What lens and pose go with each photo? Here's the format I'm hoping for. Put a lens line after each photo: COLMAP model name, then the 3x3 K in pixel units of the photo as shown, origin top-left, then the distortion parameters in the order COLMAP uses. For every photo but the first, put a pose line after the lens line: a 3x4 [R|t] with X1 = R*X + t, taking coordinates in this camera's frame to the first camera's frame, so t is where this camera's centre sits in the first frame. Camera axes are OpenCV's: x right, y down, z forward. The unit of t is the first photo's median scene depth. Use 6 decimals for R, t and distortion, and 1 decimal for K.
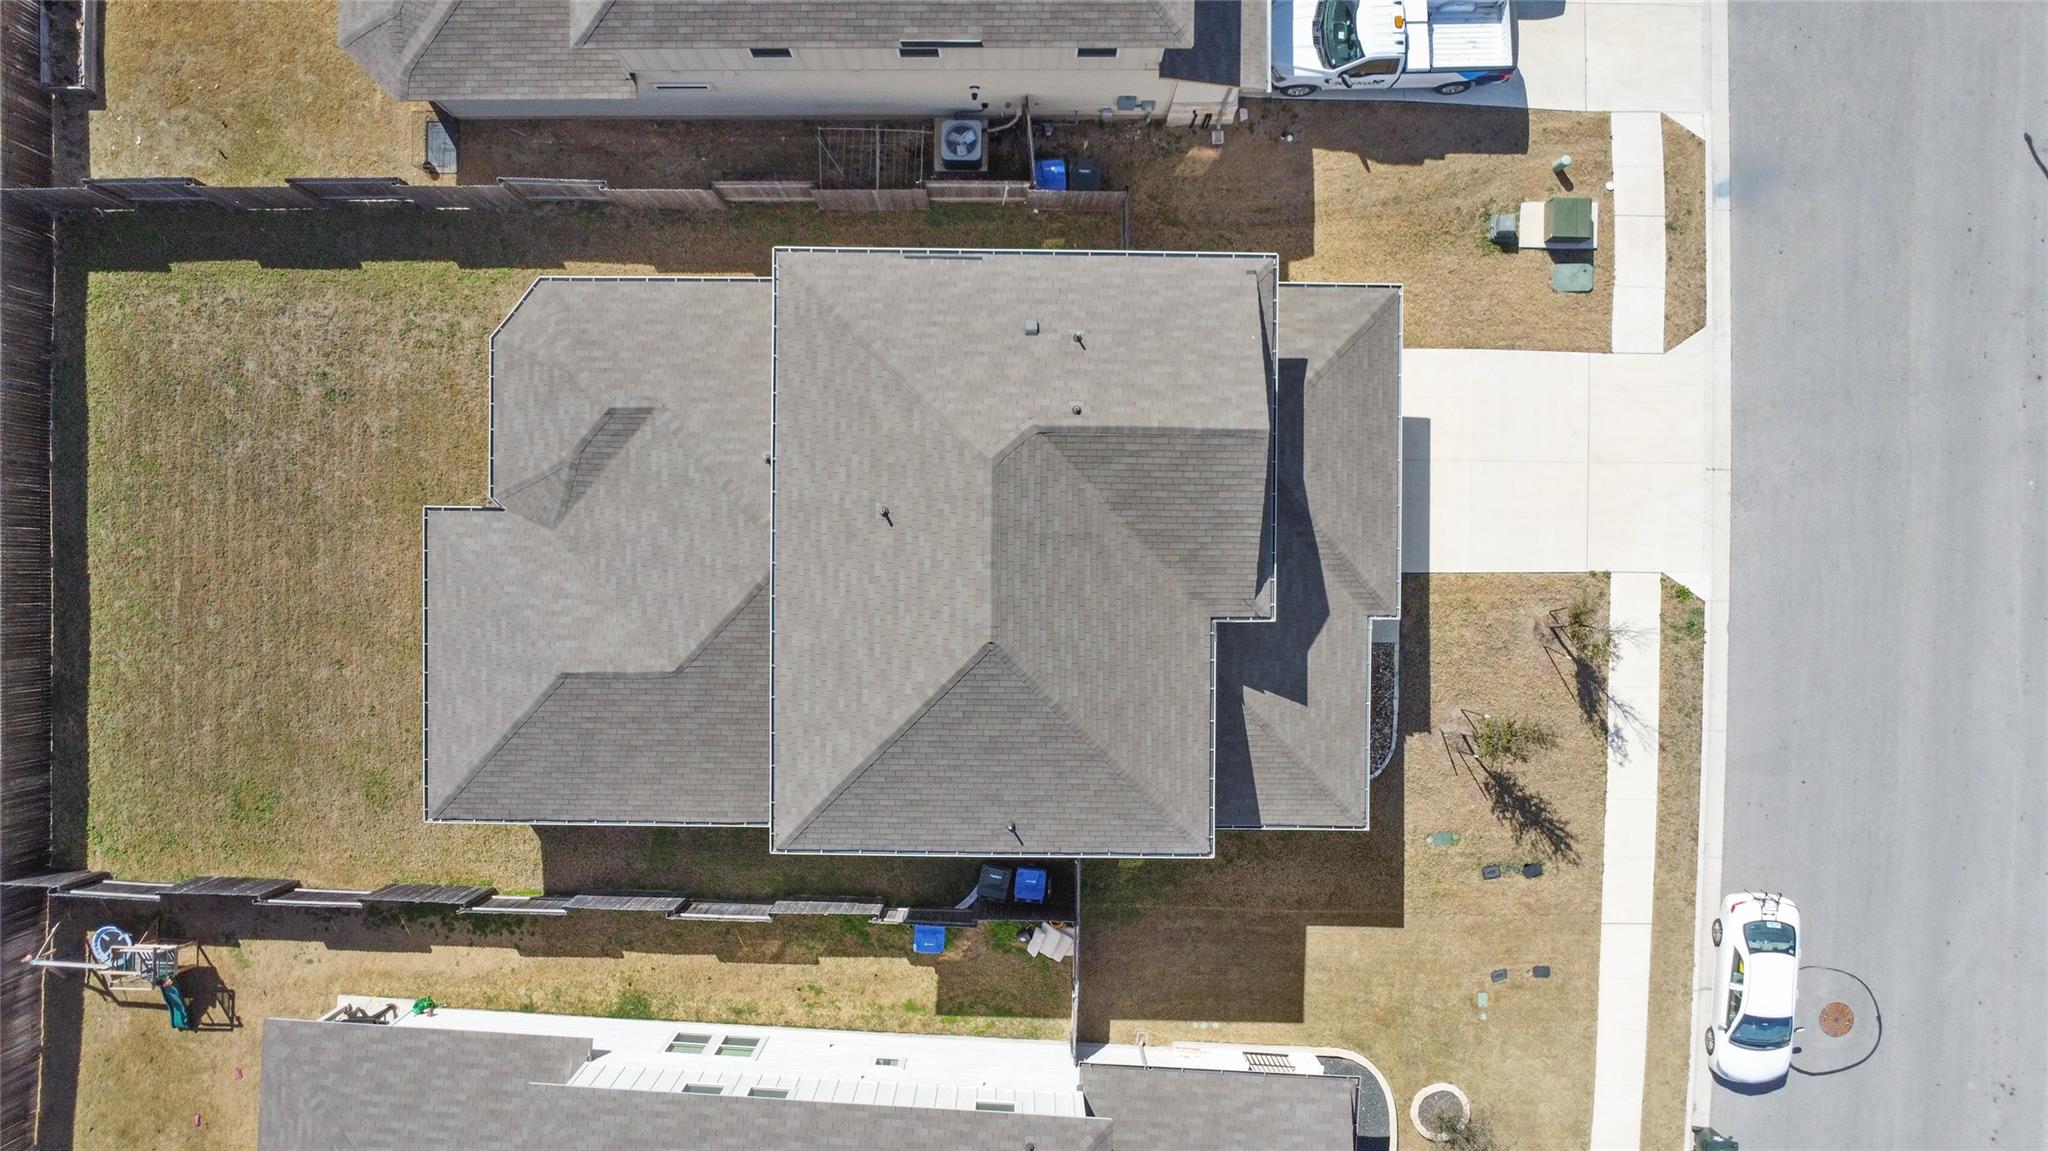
lens RADIAL K [[1483.3, 0, 1024.0], [0, 1483.3, 575.5], [0, 0, 1]] dist [-0.031606, -0.003870]
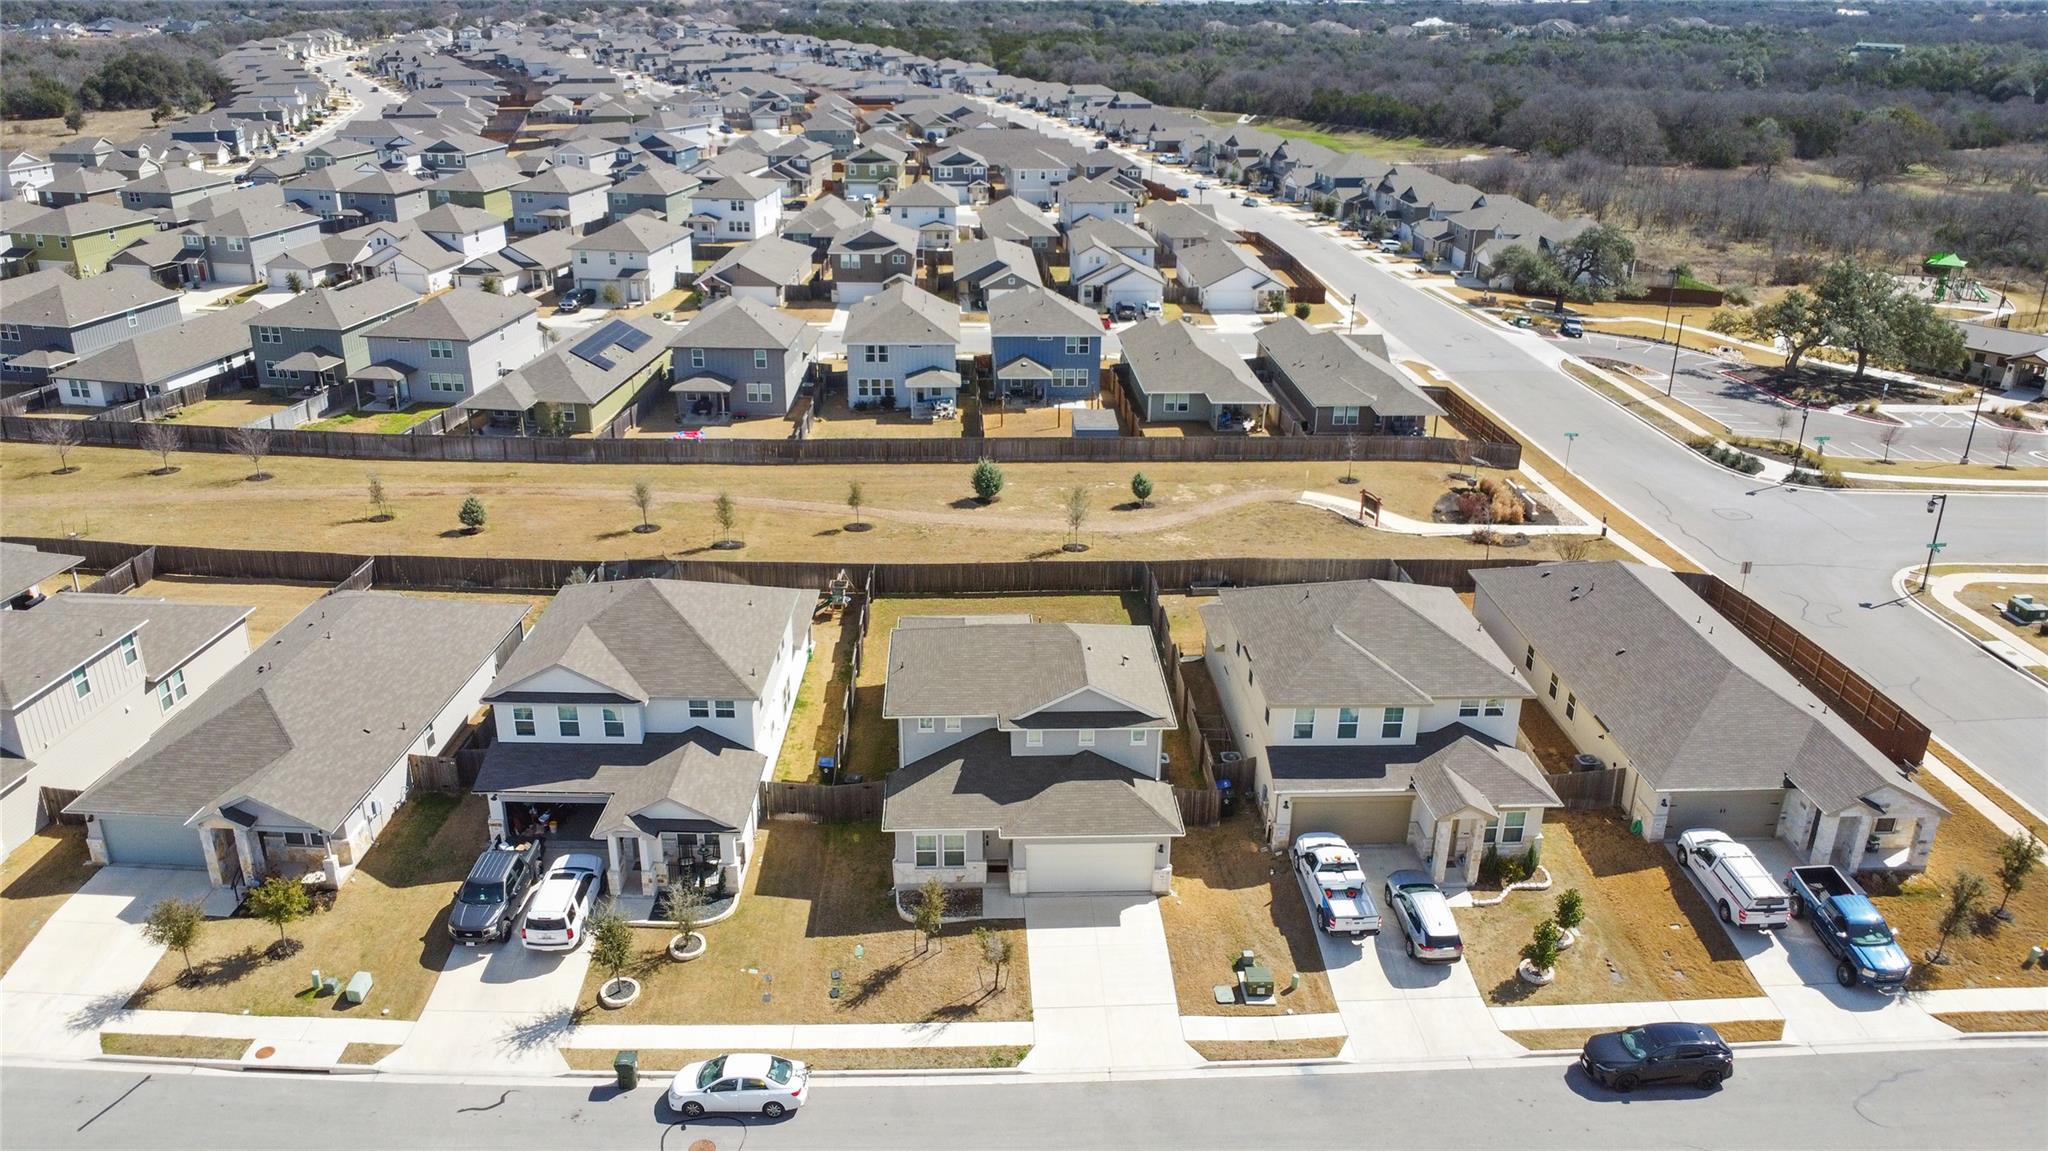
lens RADIAL K [[1483.3, 0, 1024.0], [0, 1483.3, 575.5], [0, 0, 1]] dist [-0.031606, -0.003870]
pose [[0.052231, 0.382693, -0.922398, 1.599318], [-0.998550, 0.007949, -0.053245, 0.082591], [-0.013044, 0.923841, 0.382553, 0.016673]]
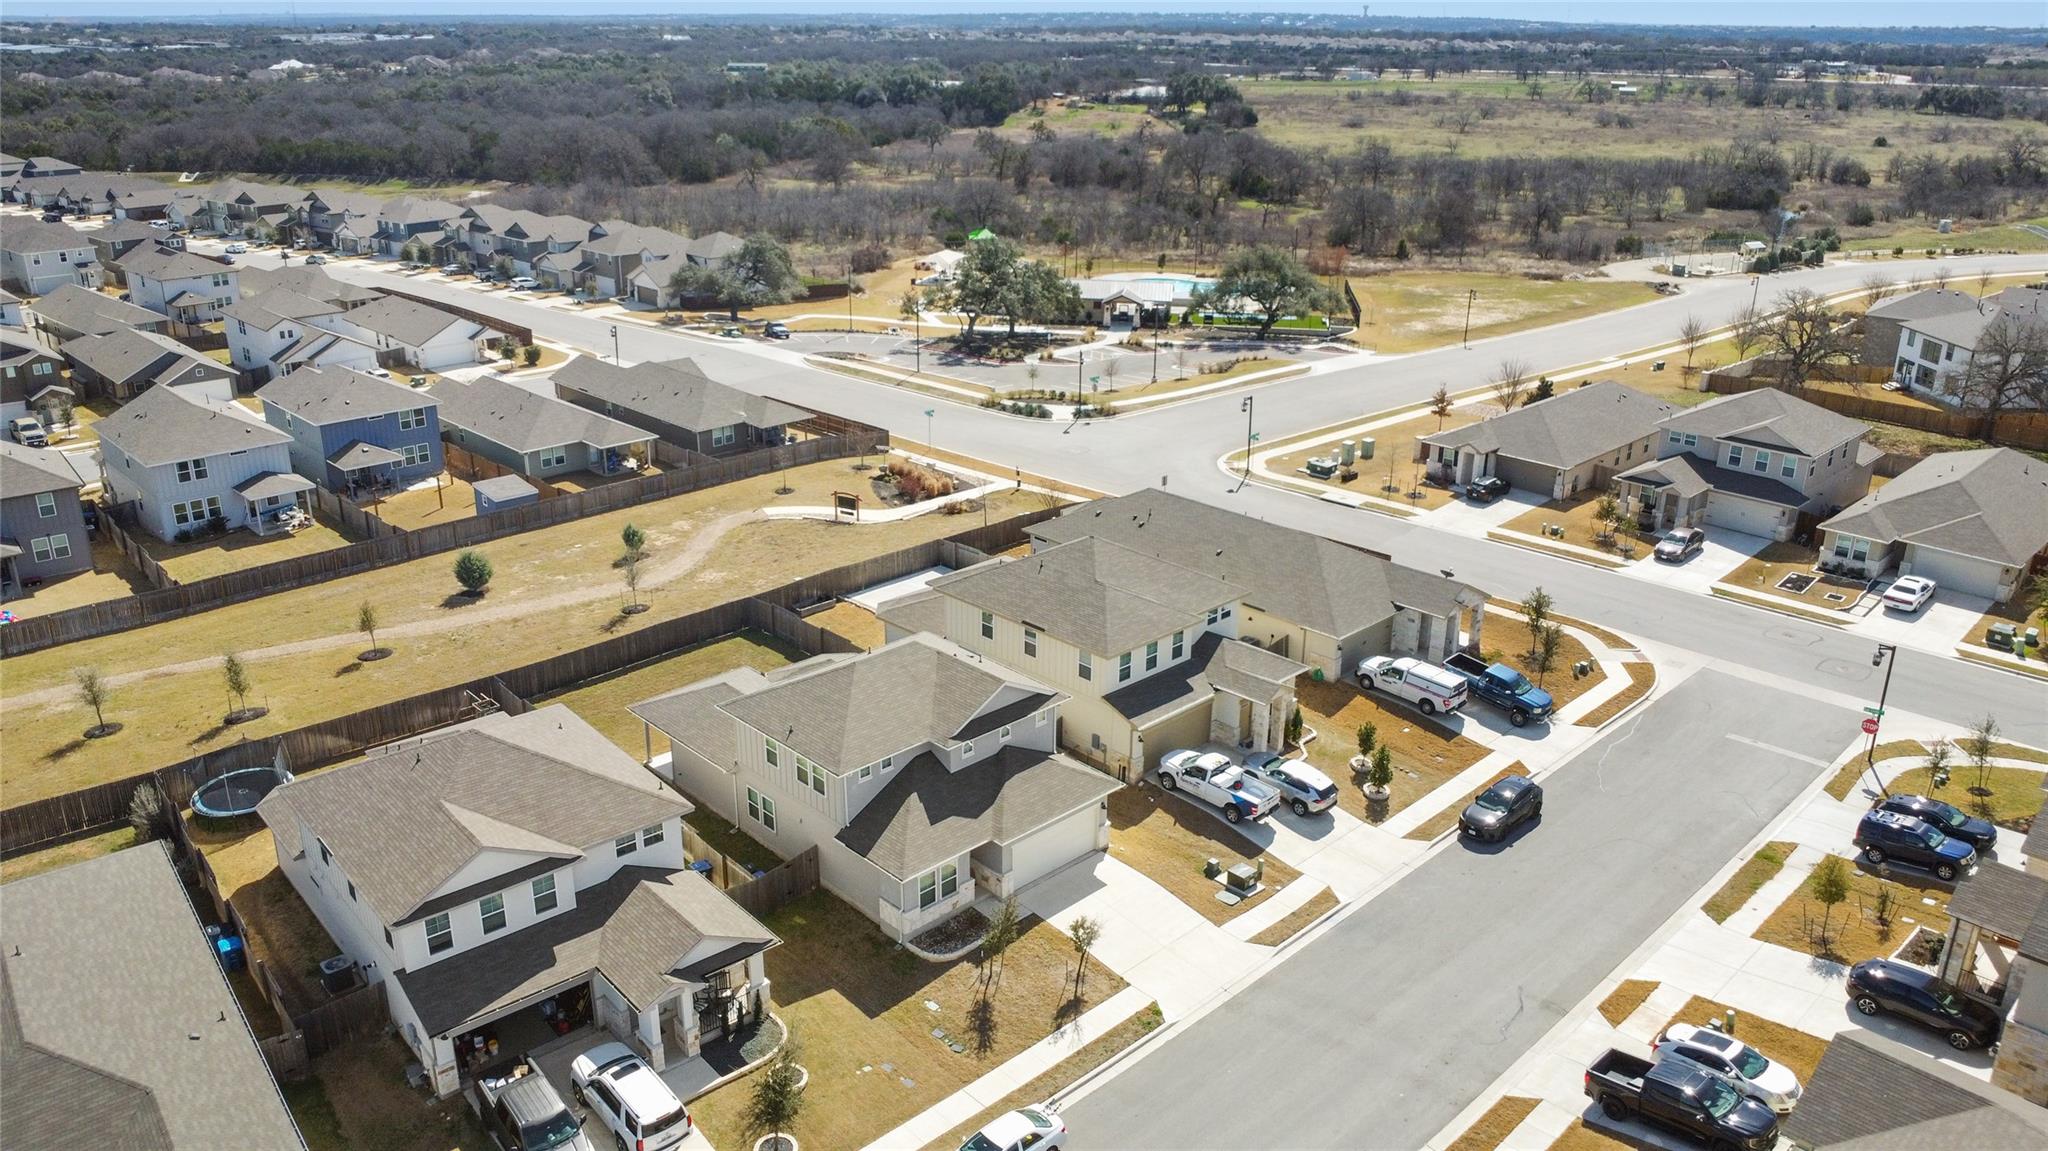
lens RADIAL K [[1483.3, 0, 1024.0], [0, 1483.3, 575.5], [0, 0, 1]] dist [-0.031606, -0.003870]
pose [[0.701419, 0.259250, -0.663929, 1.250804], [-0.712685, 0.242612, -0.658194, 1.009979], [-0.009560, 0.934842, 0.354936, 0.035346]]
